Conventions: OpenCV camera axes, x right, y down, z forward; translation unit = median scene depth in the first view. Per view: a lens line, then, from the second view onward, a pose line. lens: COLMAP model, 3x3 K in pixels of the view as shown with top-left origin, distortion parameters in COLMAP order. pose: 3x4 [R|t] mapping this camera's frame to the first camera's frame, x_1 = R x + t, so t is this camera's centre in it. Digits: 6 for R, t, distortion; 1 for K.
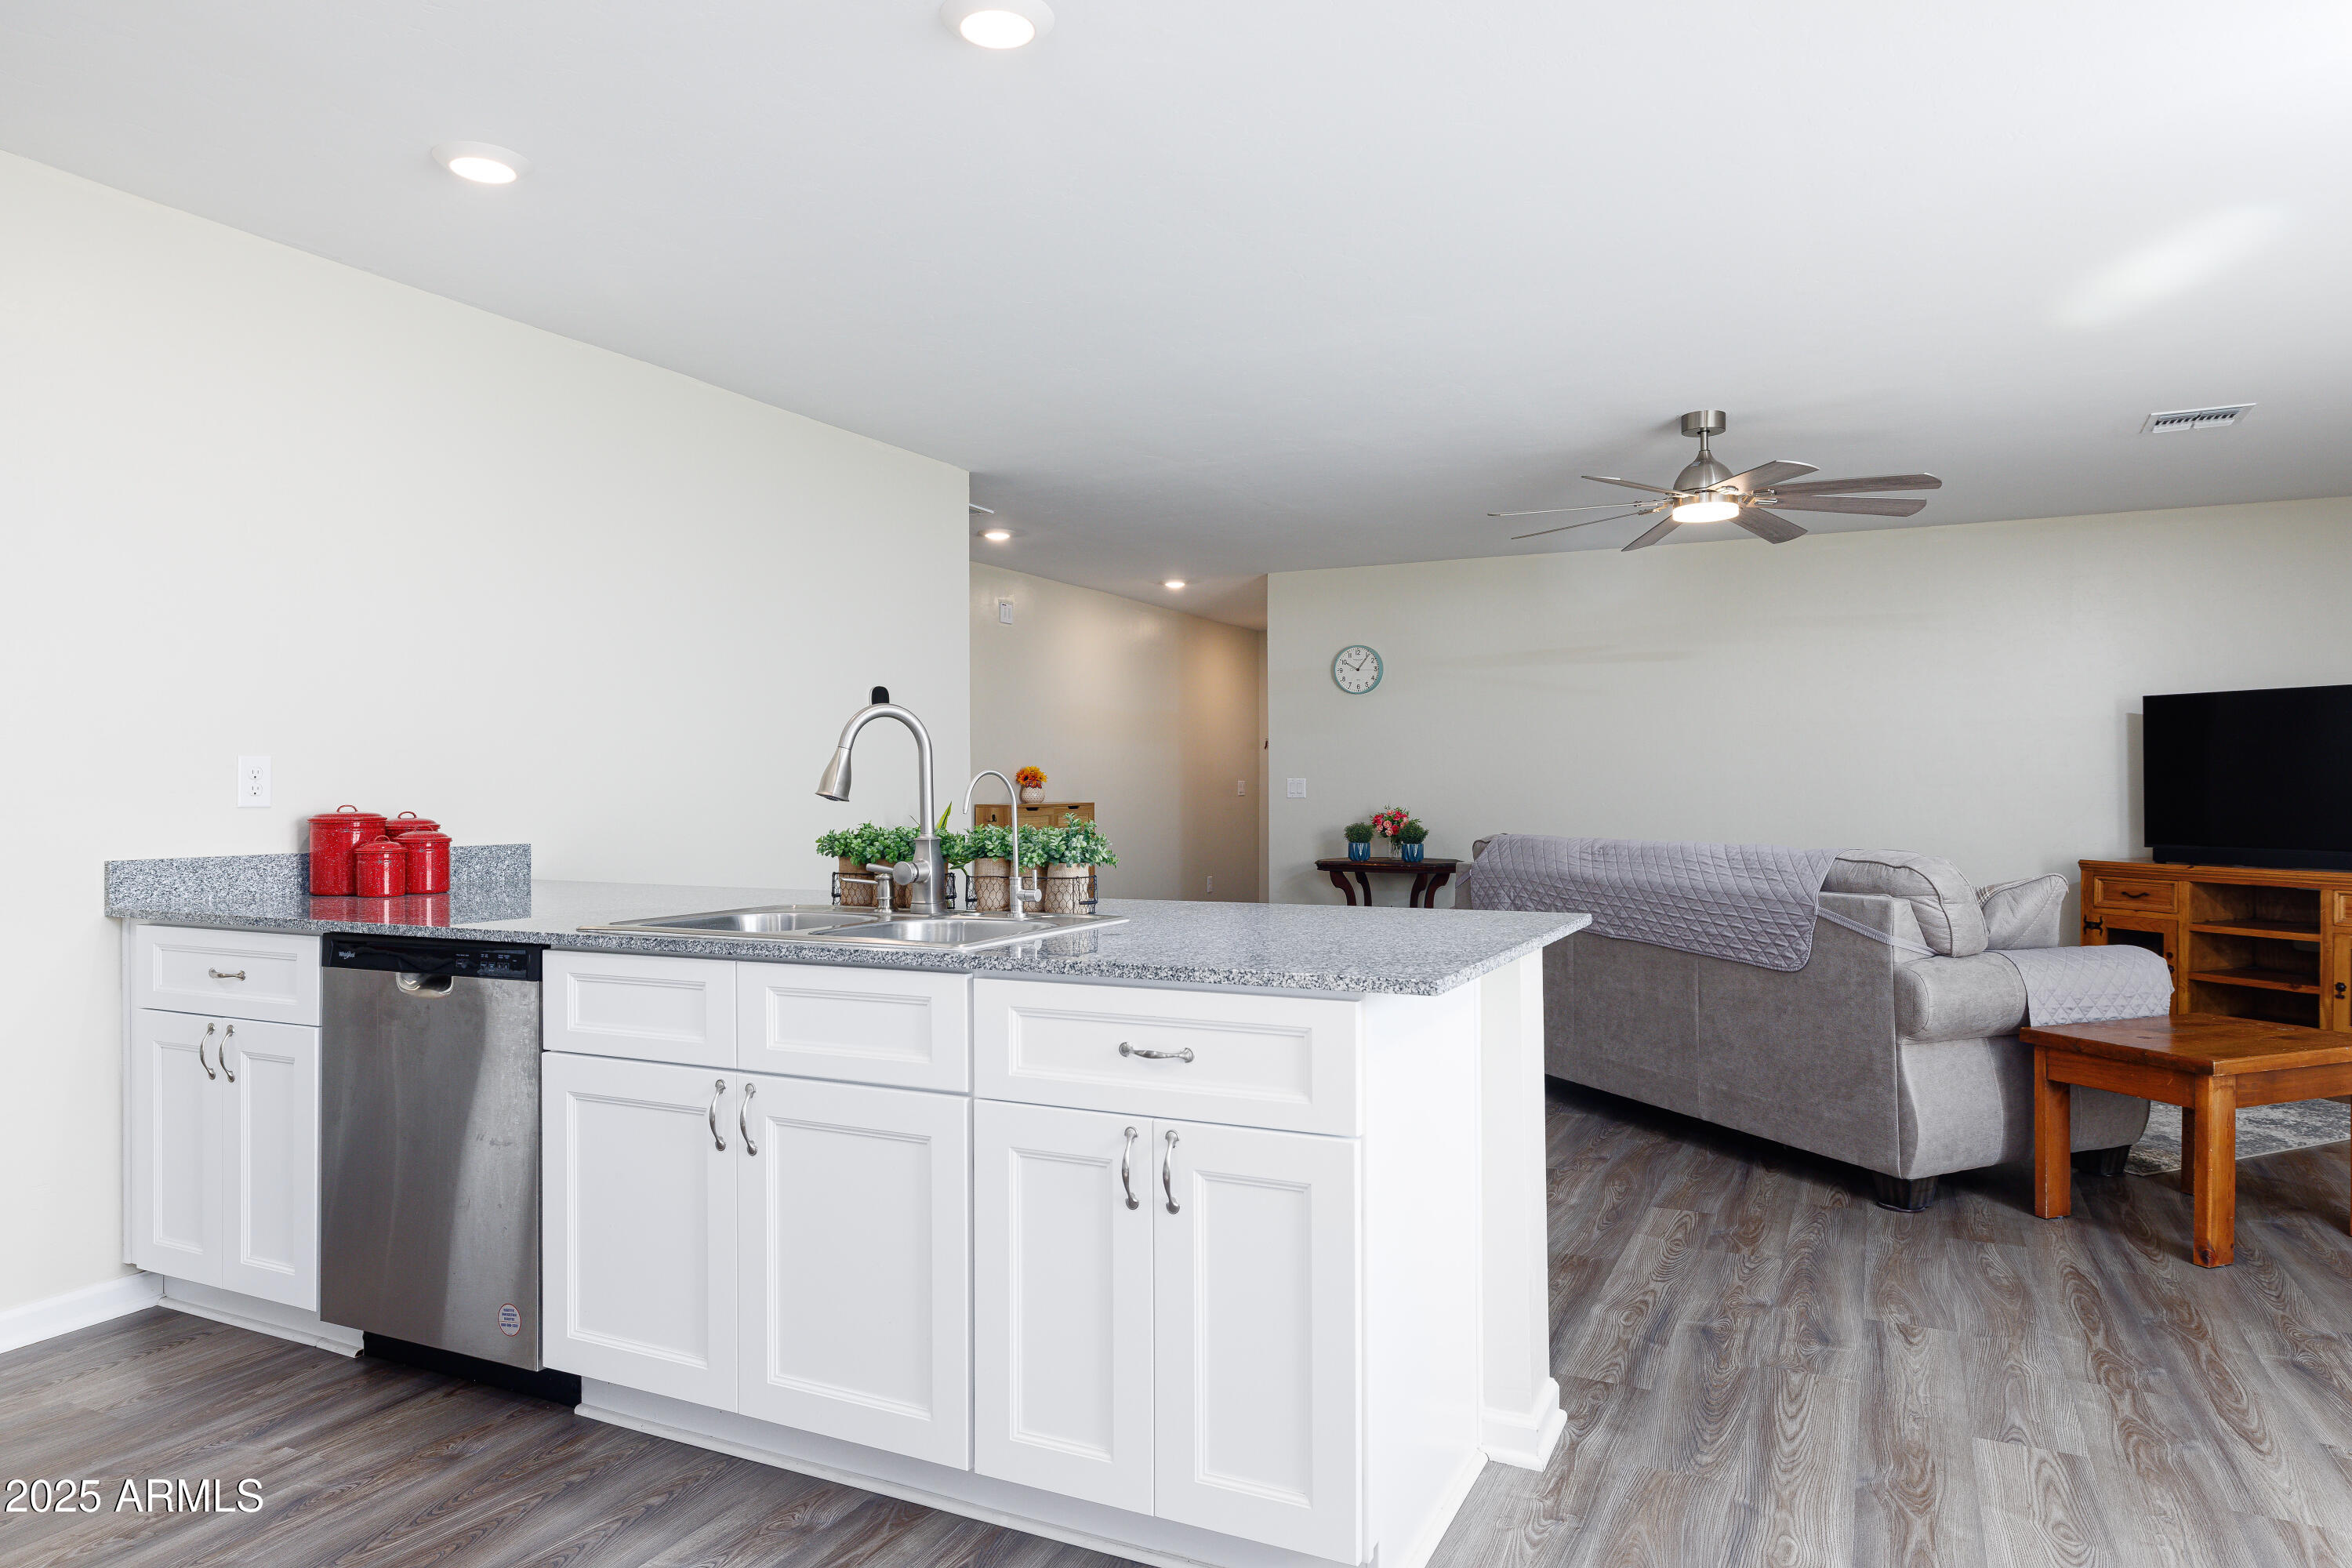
lens RADIAL K [[1456.0, 0, 1153.1], [0, 1456.0, 782.0], [0, 0, 1]] dist [-0.005084, 0.001421]
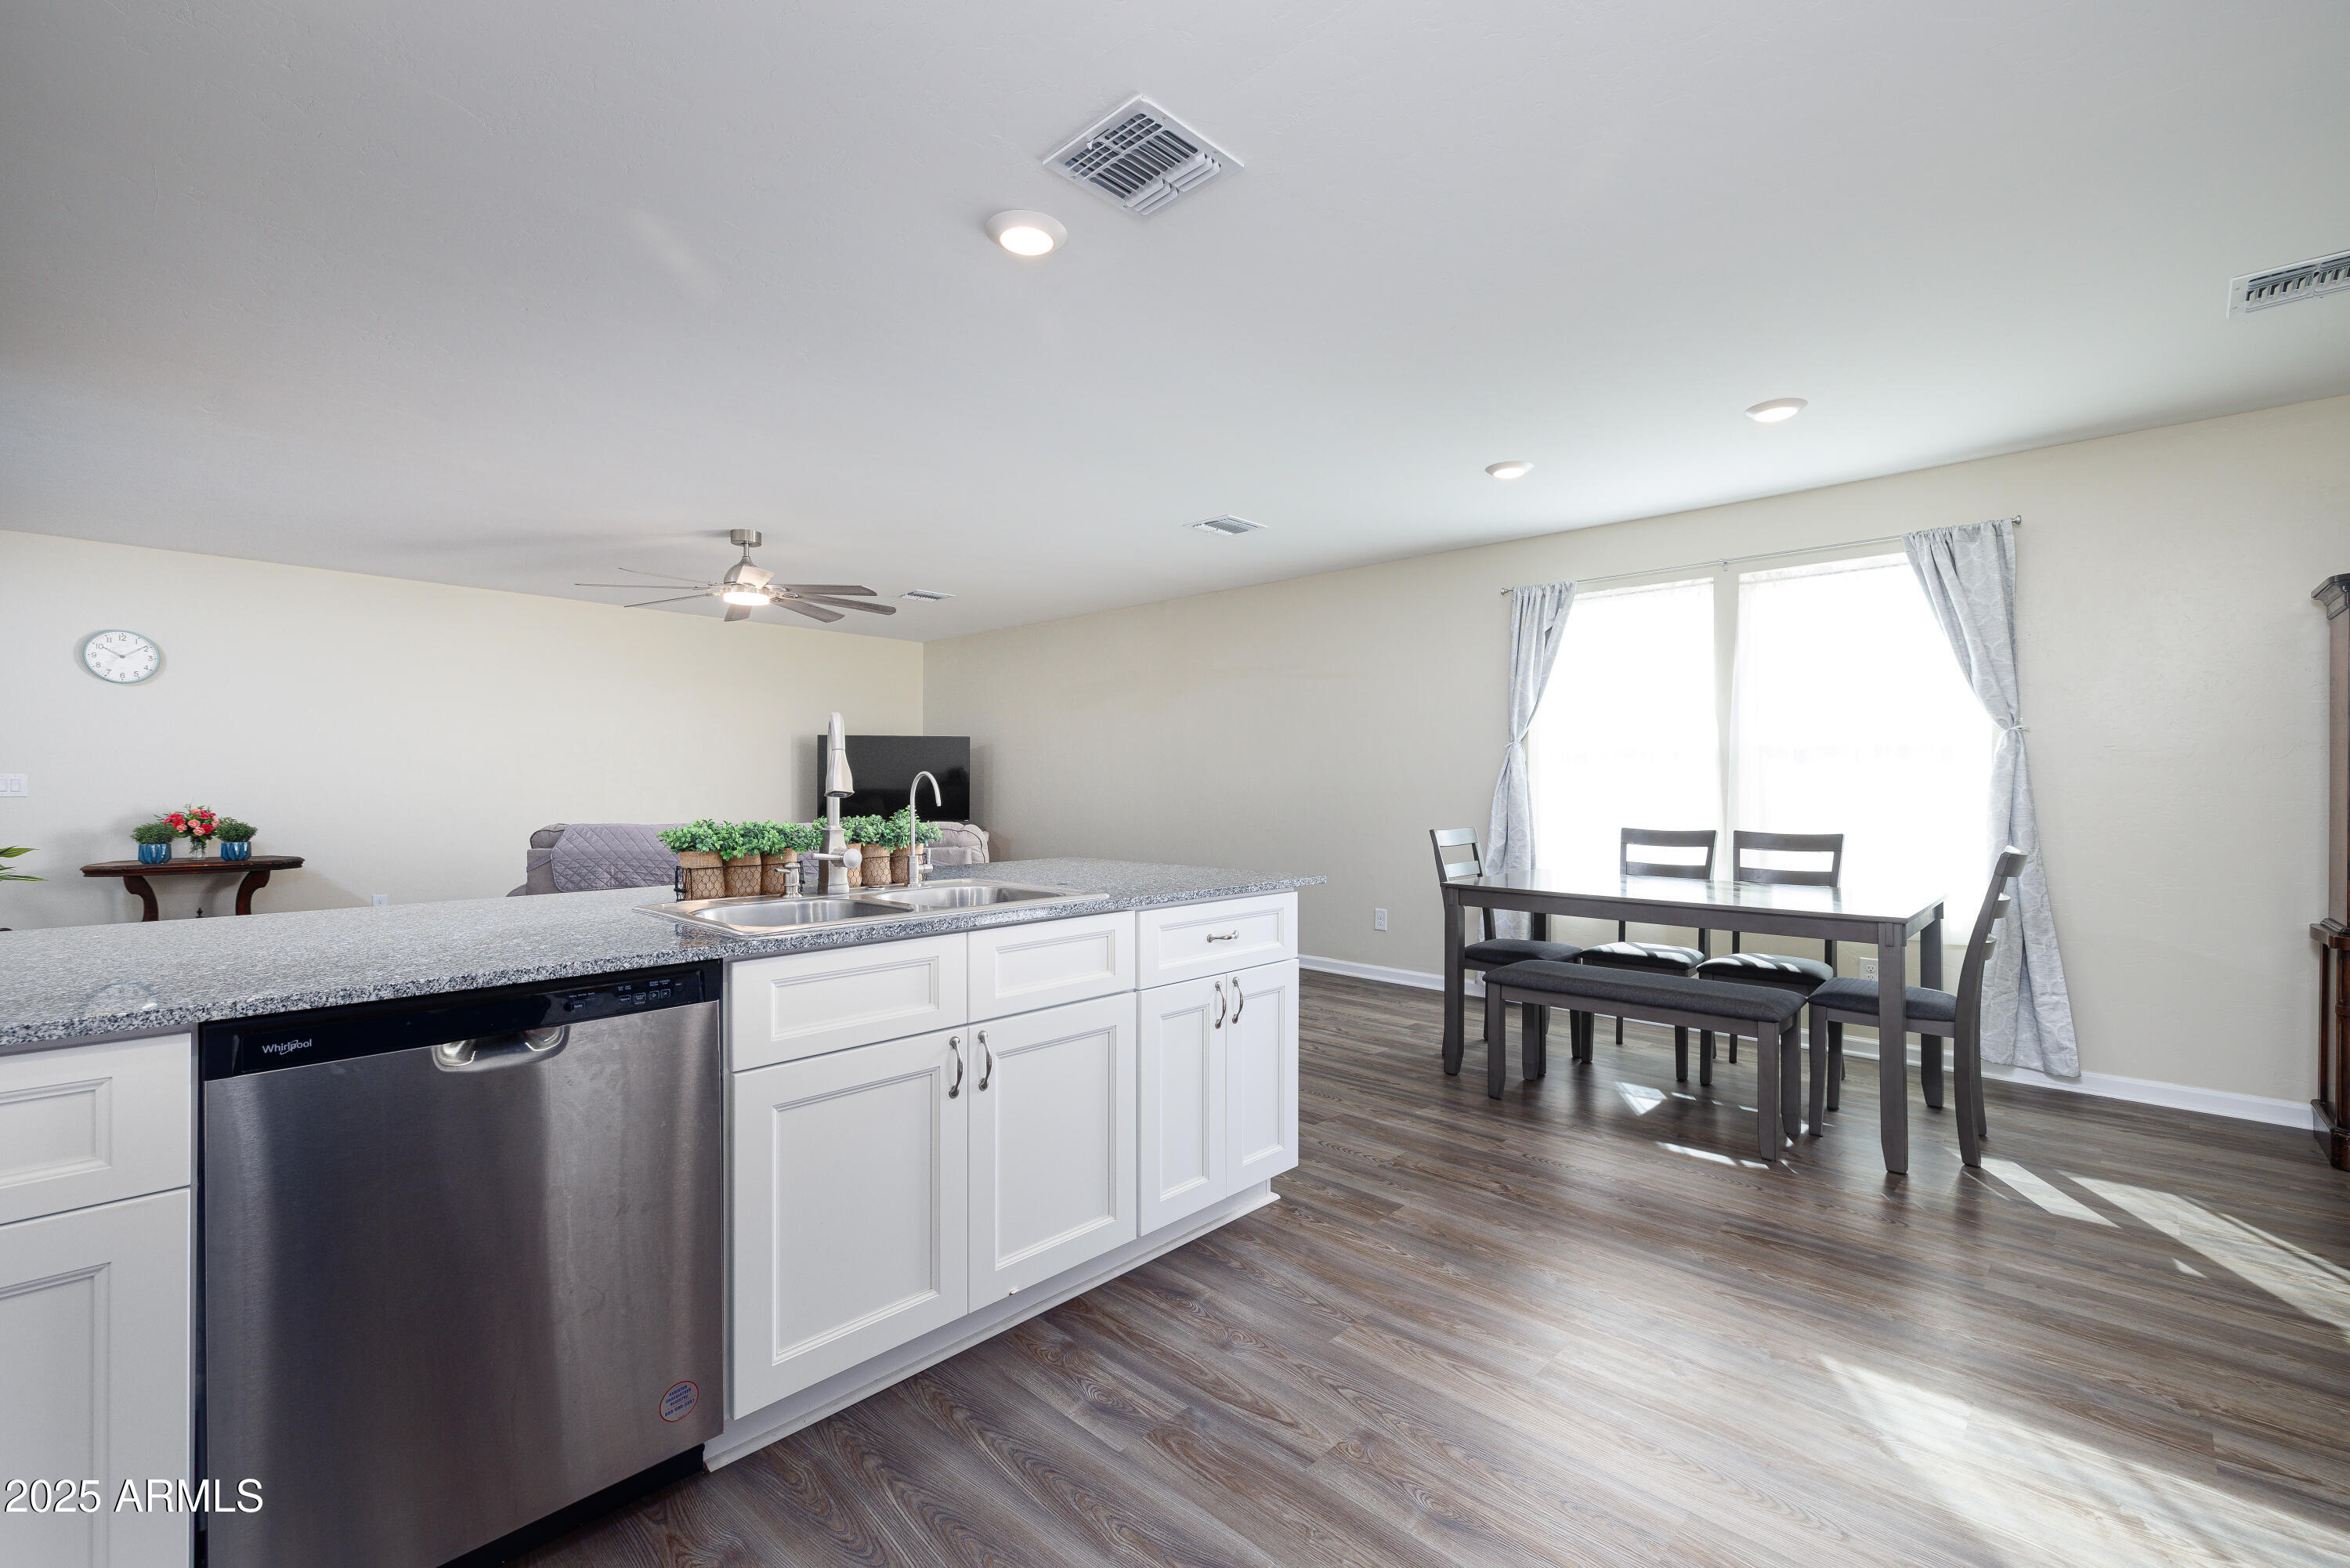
lens RADIAL K [[1005.8, 0, 1198.1], [0, 1005.8, 798.8], [0, 0, 1]] dist [0.000278, -0.000259]
pose [[0.293220, -0.009199, 0.956001, -0.418865], [-0.005478, 0.999921, 0.011302, 0.002069], [-0.956029, -0.008551, 0.293147, 0.242751]]
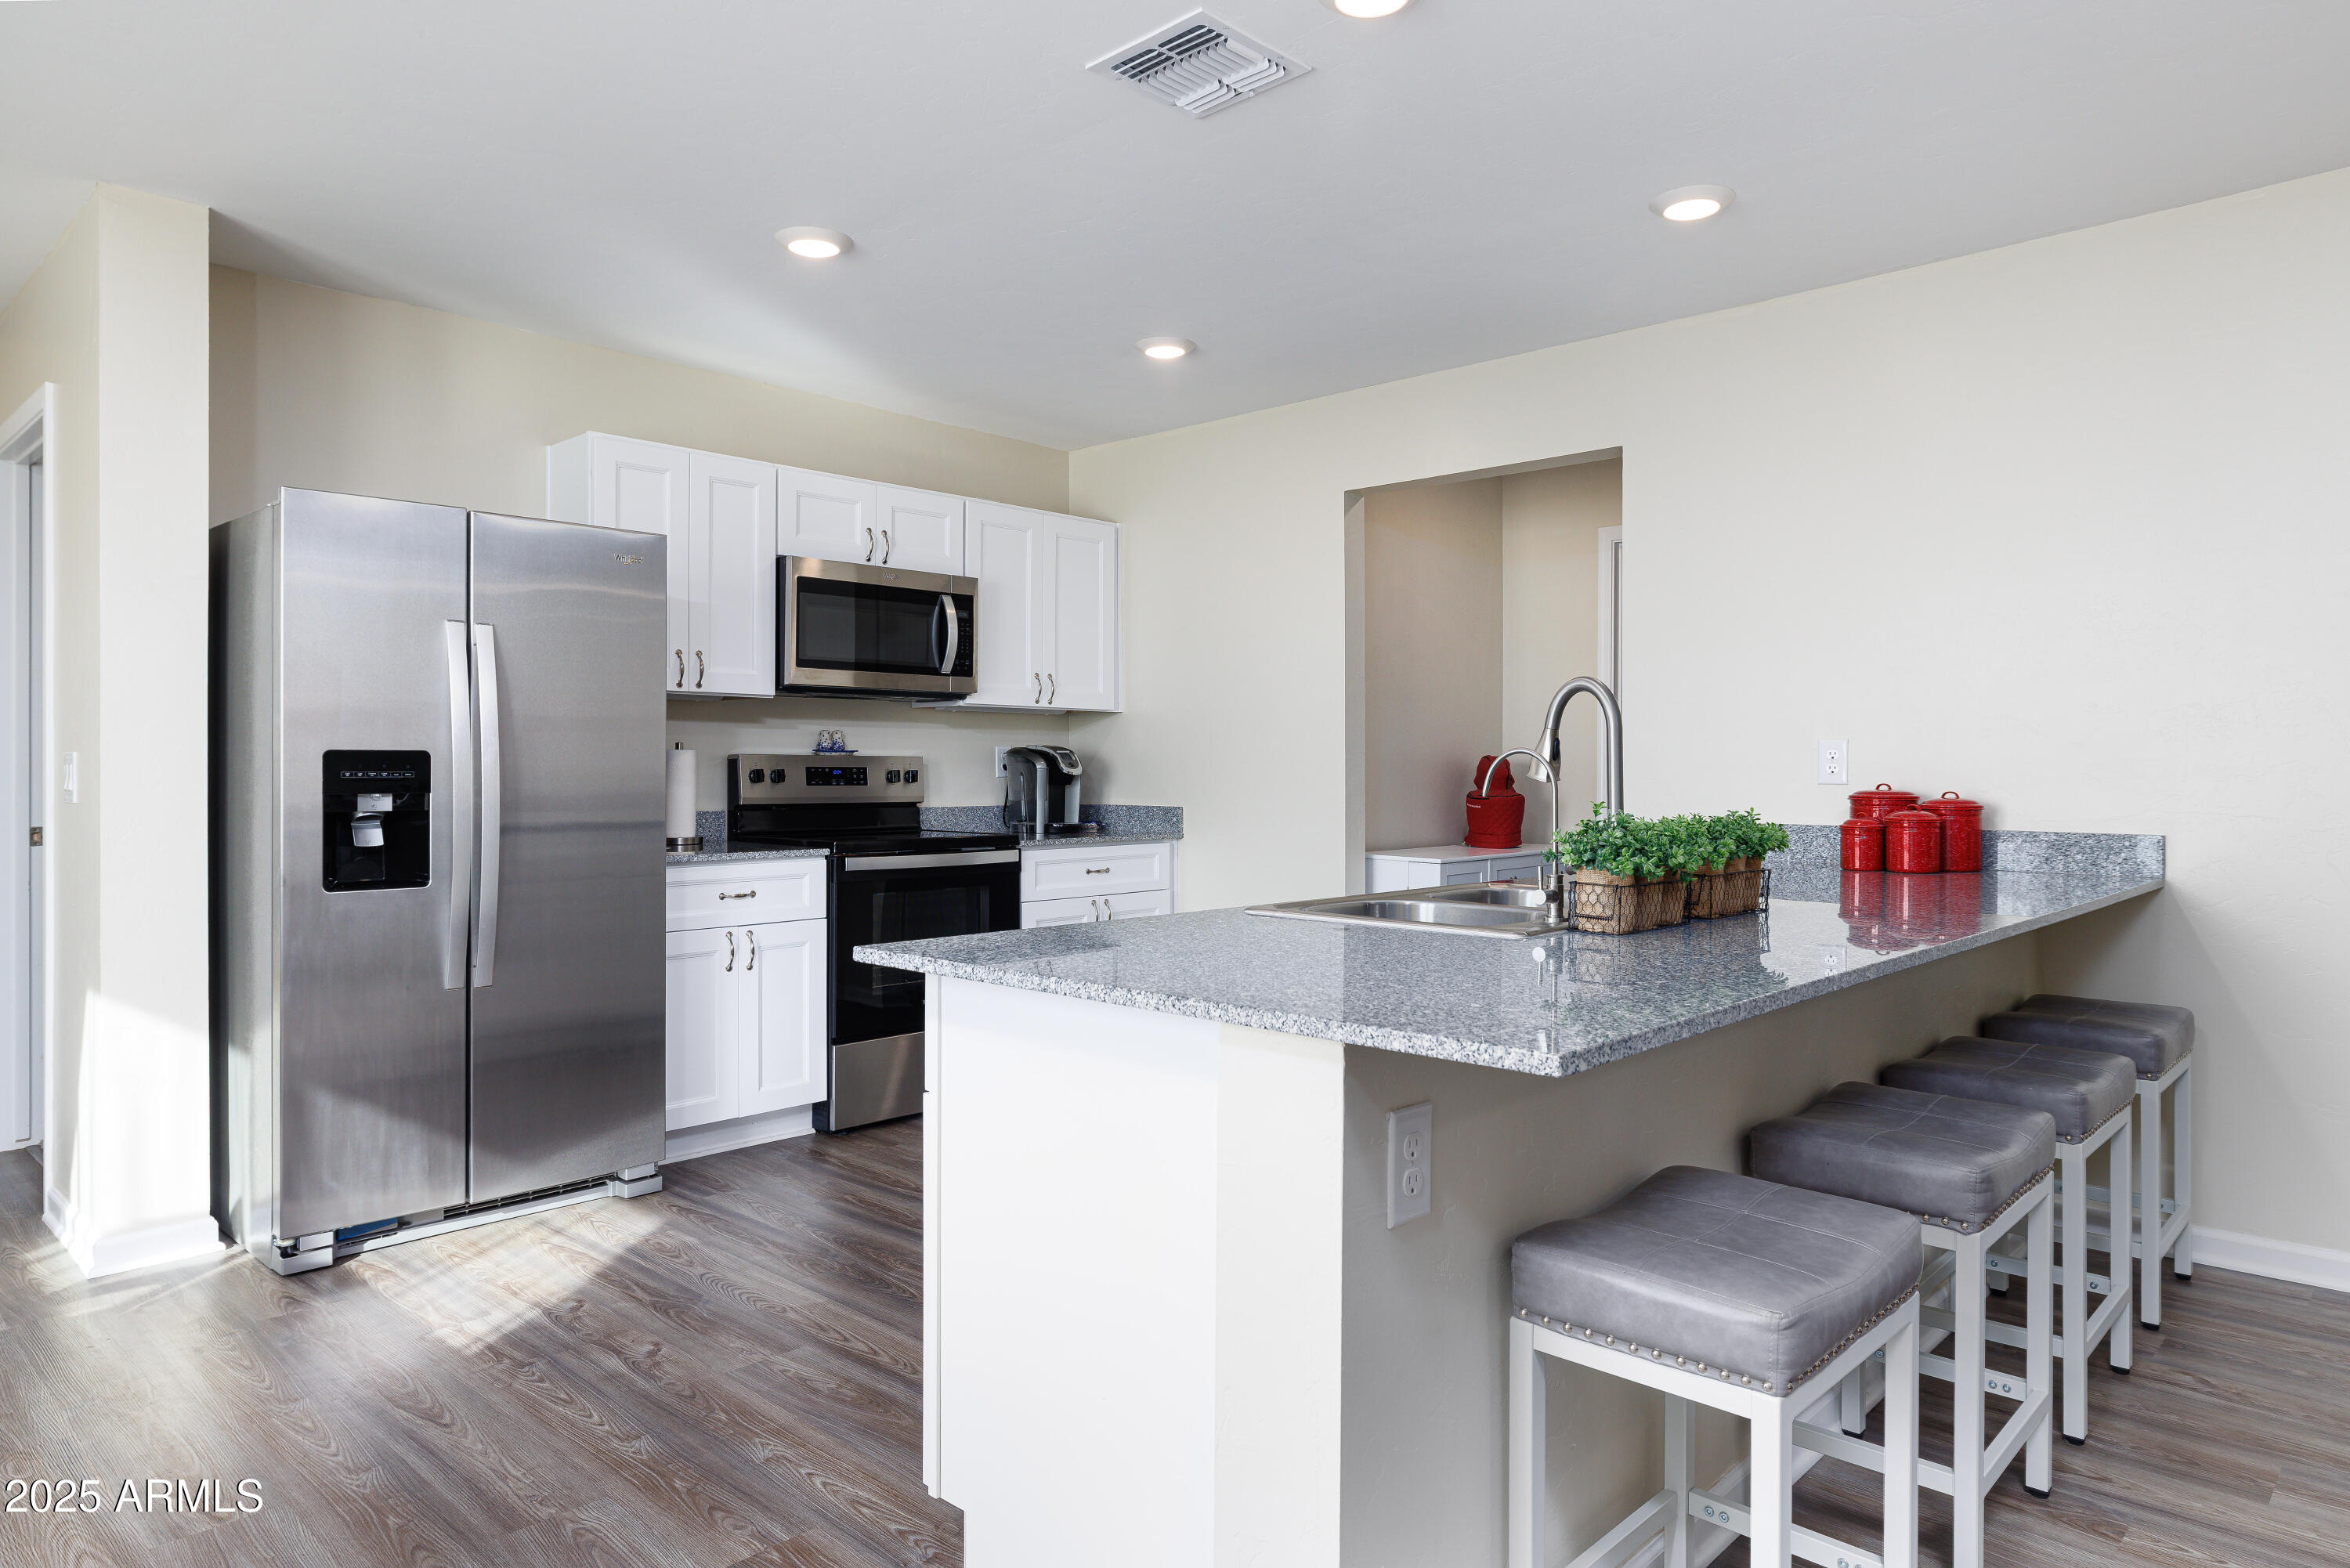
lens RADIAL K [[1454.7, 0, 1164.6], [0, 1454.7, 770.9], [0, 0, 1]] dist [-0.005084, 0.001421]
pose [[-0.288243, 0.004051, -0.957549, 0.381354], [0.001163, 0.999992, 0.003881, 0.001311], [0.957557, 0.000005, -0.288245, 0.505526]]
